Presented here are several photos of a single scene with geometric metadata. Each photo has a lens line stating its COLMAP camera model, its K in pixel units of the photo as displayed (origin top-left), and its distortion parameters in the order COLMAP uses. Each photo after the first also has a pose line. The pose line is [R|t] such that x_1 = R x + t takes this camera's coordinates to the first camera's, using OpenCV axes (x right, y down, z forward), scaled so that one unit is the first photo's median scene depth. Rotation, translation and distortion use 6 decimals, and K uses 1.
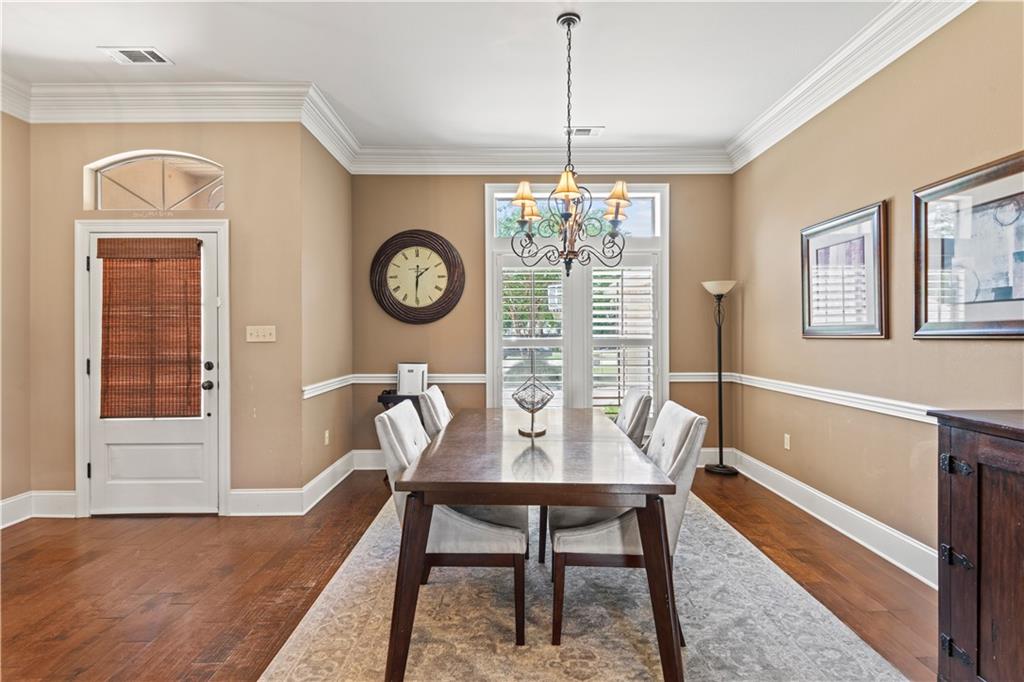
lens RADIAL K [[483.2, 0, 508.0], [0, 483.2, 335.1], [0, 0, 1]] dist [-0.015547, -0.000223]
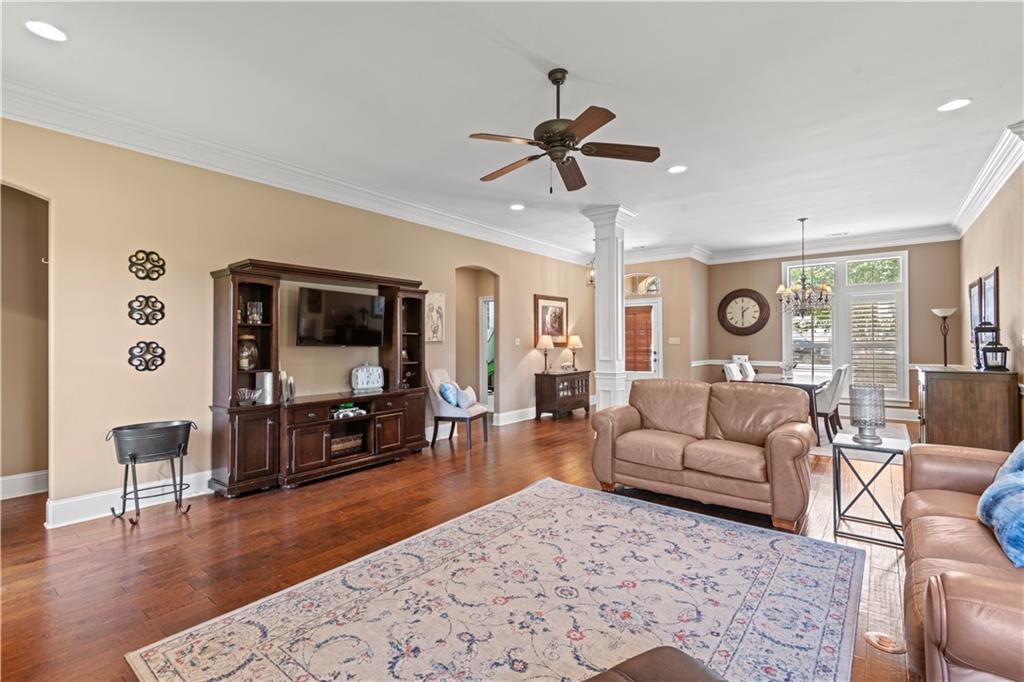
lens RADIAL K [[467.1, 0, 519.5], [0, 467.1, 339.5], [0, 0, 1]] dist [0.021708, -0.001494]
pose [[0.789819, -0.002188, -0.613336, 0.285658], [-0.000408, 0.999992, -0.004092, 0.001078], [0.613339, 0.003482, 0.789812, -1.149031]]
